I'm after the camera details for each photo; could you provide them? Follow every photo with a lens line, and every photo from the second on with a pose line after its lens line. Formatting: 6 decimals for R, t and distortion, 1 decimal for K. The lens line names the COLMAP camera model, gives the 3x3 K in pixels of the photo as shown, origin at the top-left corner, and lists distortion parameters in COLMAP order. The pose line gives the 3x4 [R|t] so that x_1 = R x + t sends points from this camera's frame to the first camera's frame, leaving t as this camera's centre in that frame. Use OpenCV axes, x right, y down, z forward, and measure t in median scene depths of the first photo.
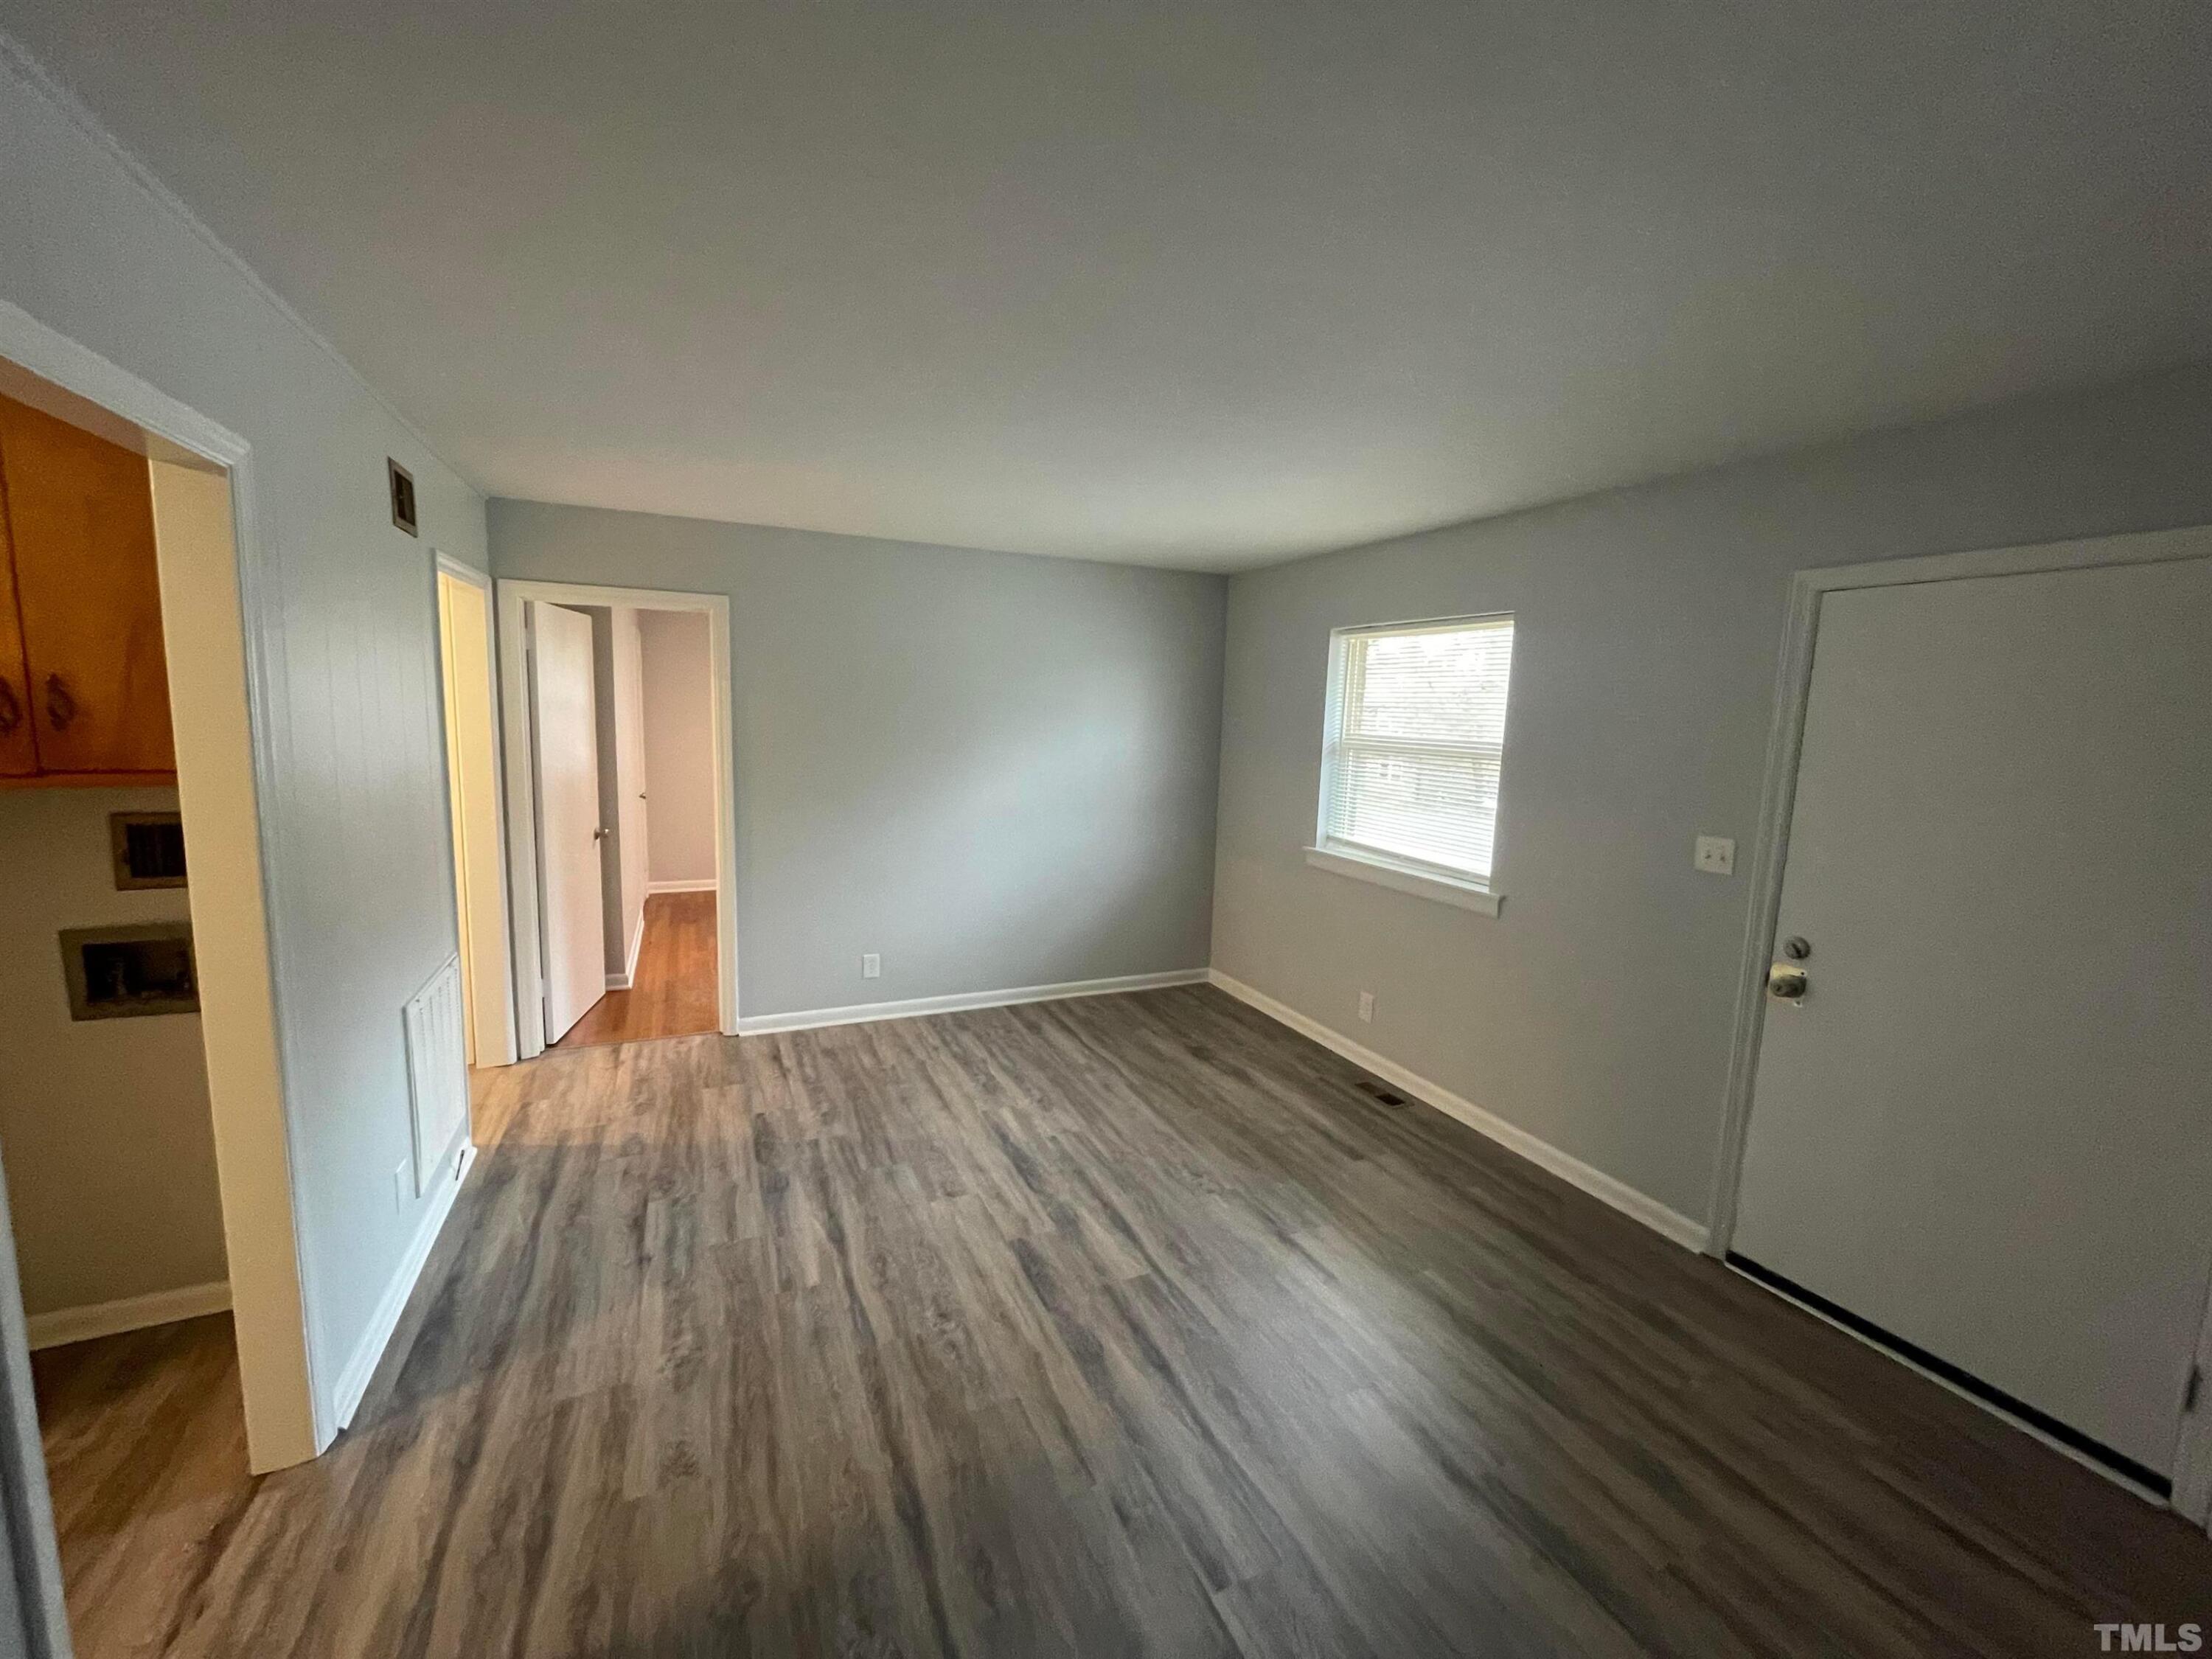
lens RADIAL K [[894.8, 0, 1104.3], [0, 894.8, 825.5], [0, 0, 1]] dist [-0.001216, 0.000300]
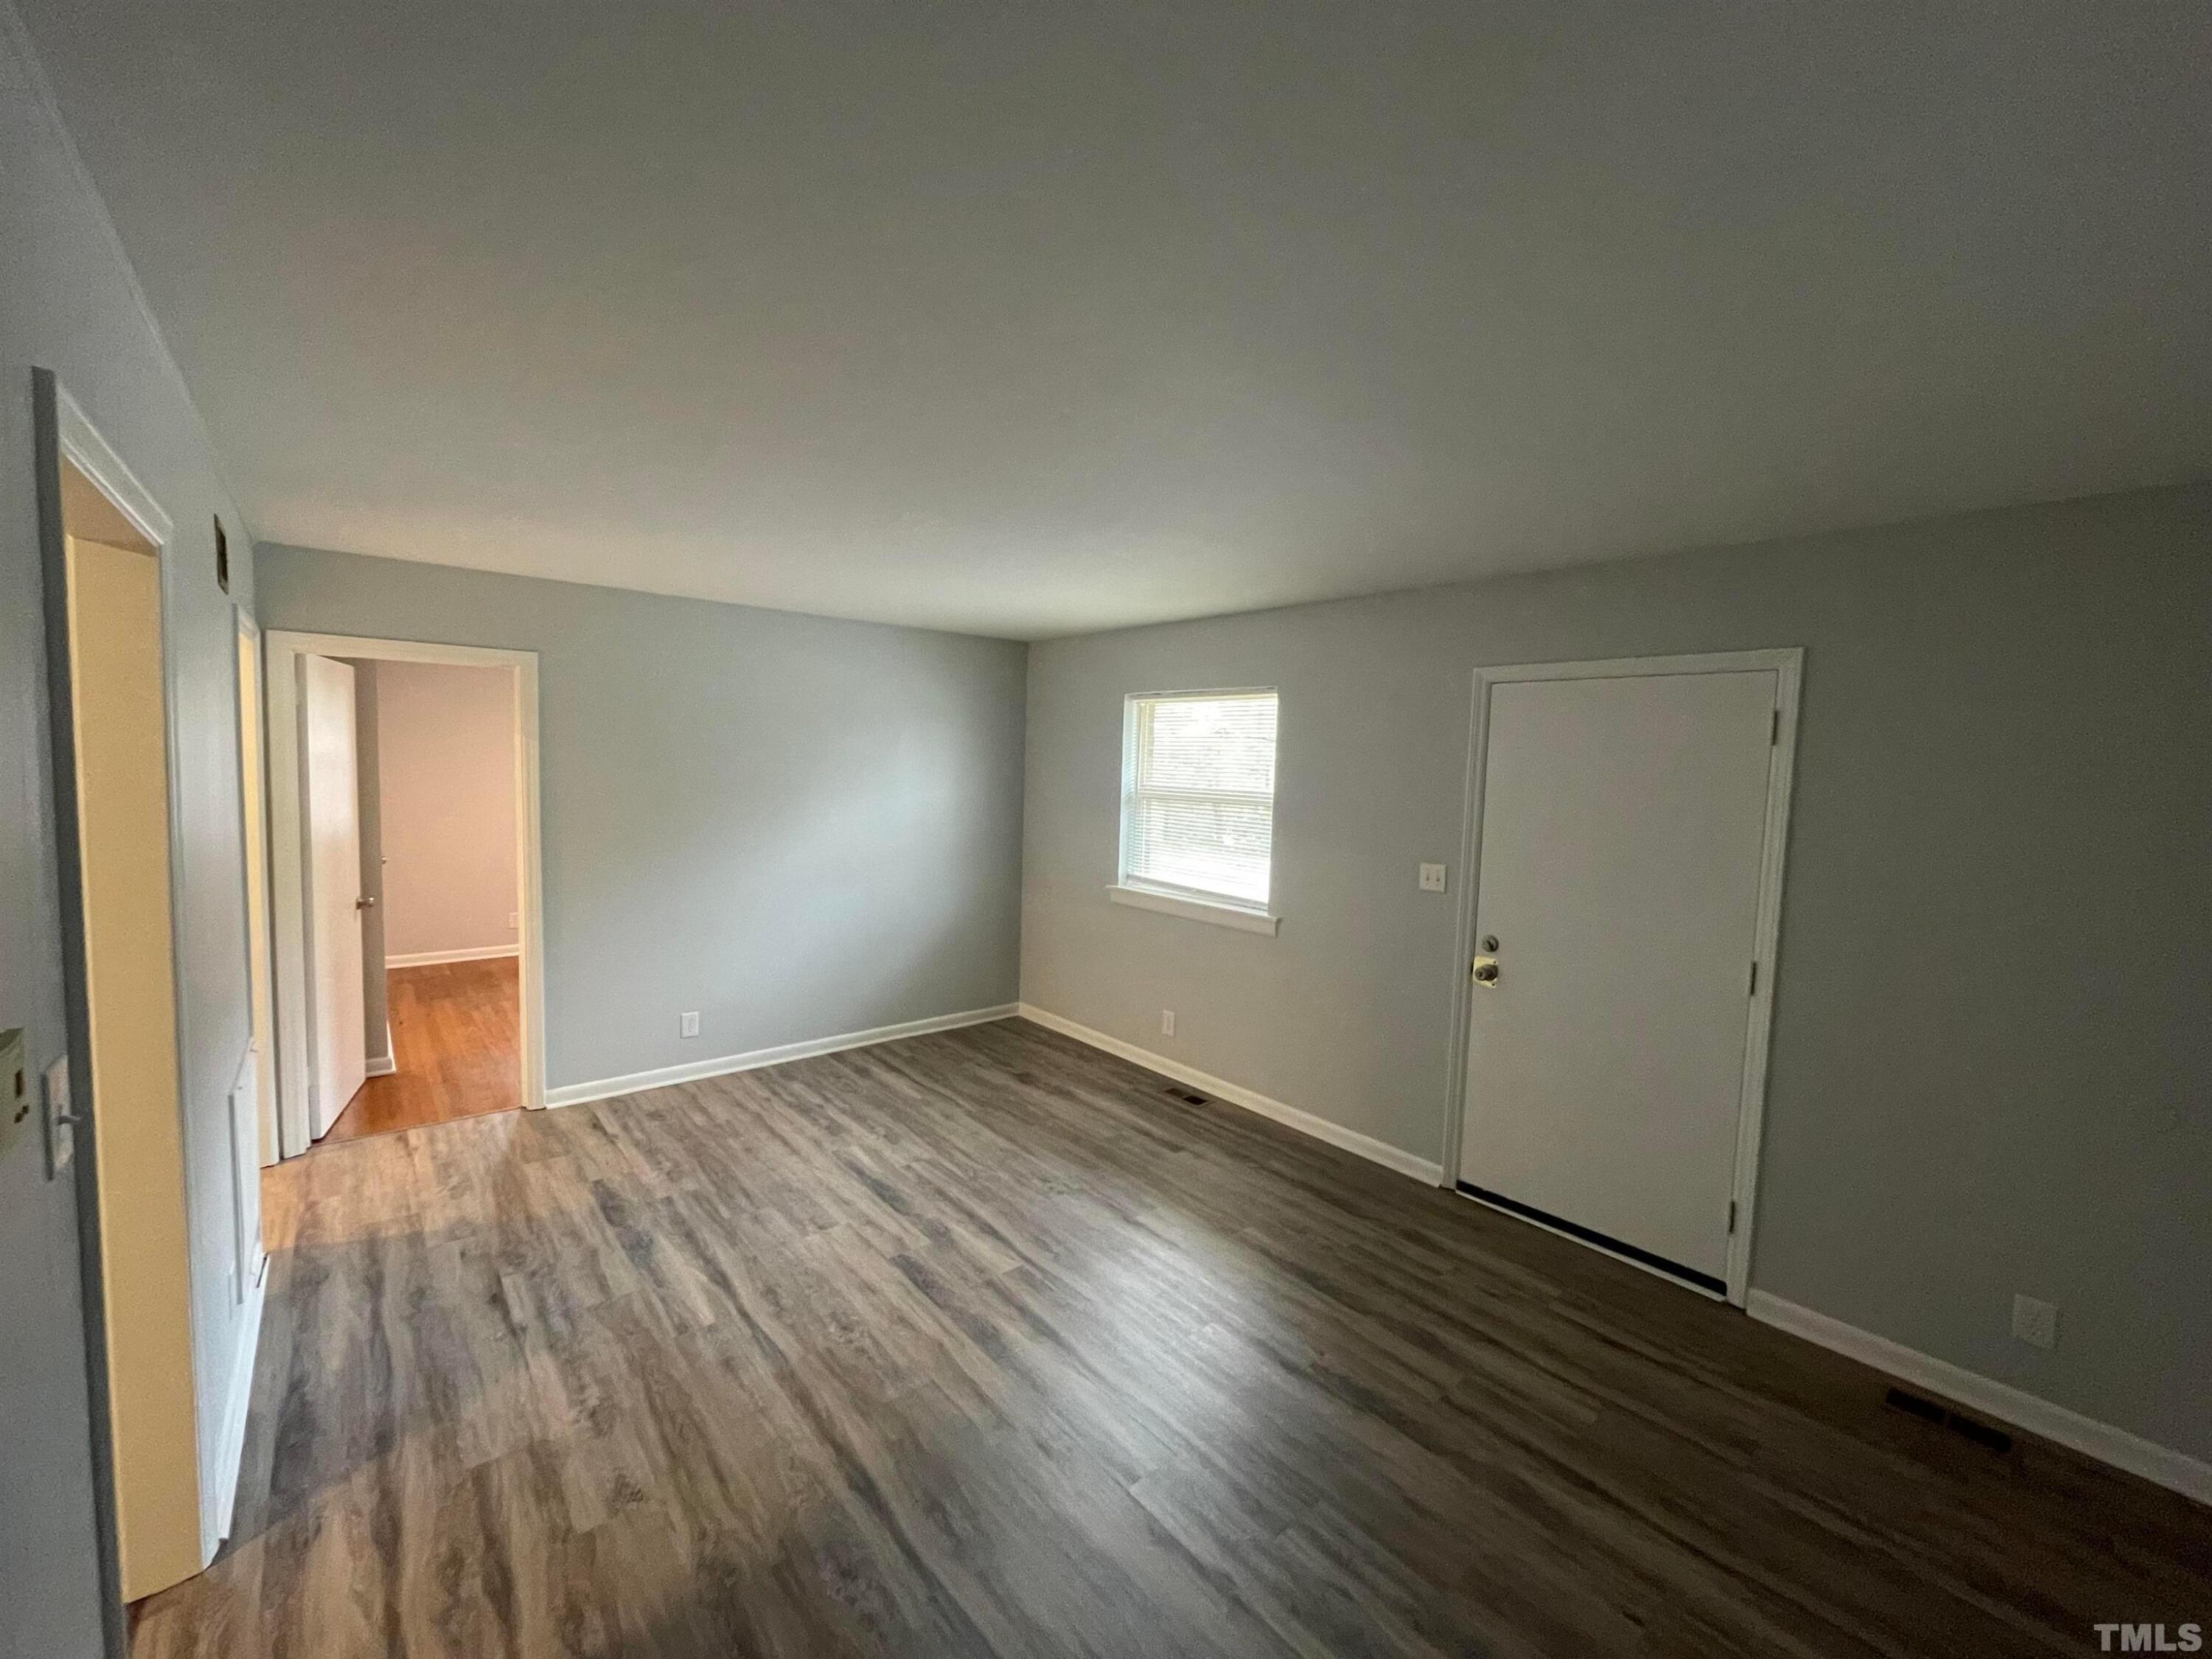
lens RADIAL K [[894.8, 0, 1104.3], [0, 894.8, 825.5], [0, 0, 1]] dist [-0.001216, 0.000300]
pose [[0.962597, -0.023647, 0.269903, -0.110012], [0.036985, 0.998327, -0.044438, -0.001750], [-0.268400, 0.052758, 0.961862, -0.114508]]
